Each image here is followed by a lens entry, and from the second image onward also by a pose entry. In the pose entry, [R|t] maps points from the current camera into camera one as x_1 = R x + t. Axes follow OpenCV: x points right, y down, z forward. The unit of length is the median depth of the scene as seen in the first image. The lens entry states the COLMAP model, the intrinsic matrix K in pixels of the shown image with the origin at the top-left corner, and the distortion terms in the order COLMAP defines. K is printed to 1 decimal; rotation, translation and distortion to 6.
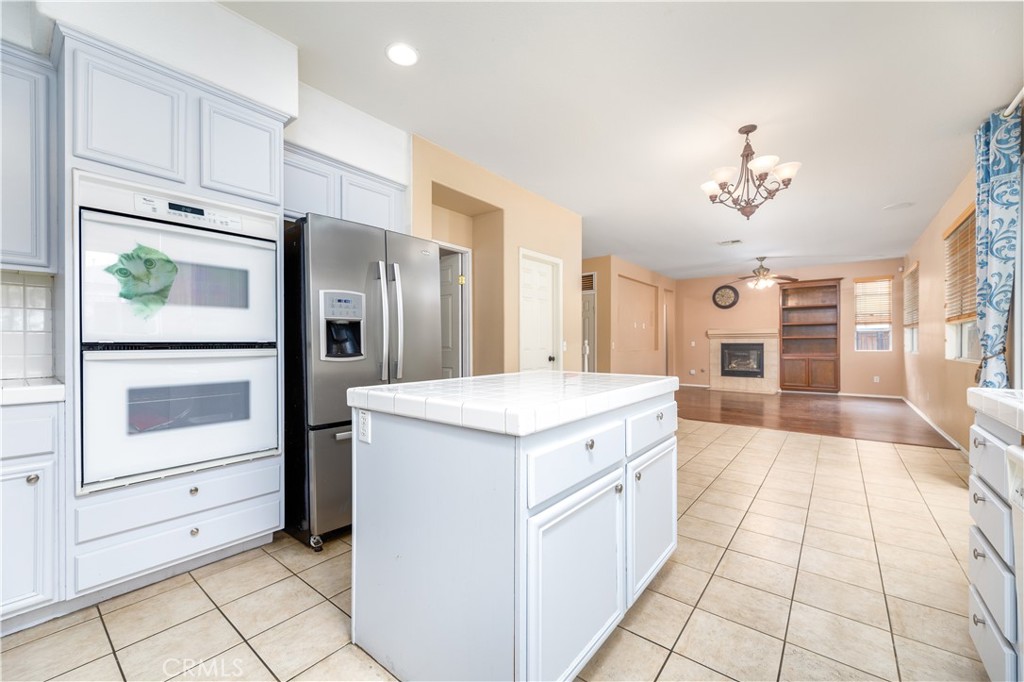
lens RADIAL K [[399.9, 0, 506.4], [0, 399.9, 343.0], [0, 0, 1]] dist [0.001427, 0.000027]
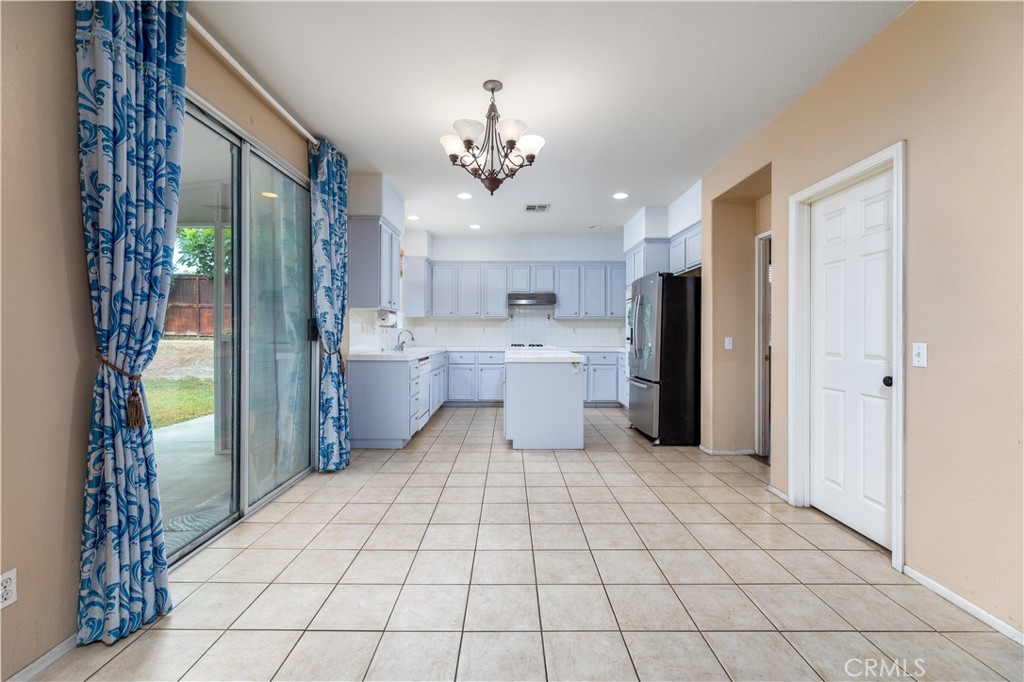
lens RADIAL K [[421.6, 0, 510.7], [0, 421.6, 332.1], [0, 0, 1]] dist [-0.000841, -0.000064]
pose [[-0.767298, -0.001743, -0.641289, 0.382251], [-0.000675, 0.999998, -0.001911, -0.006362], [0.641291, -0.001033, -0.767297, 0.570921]]
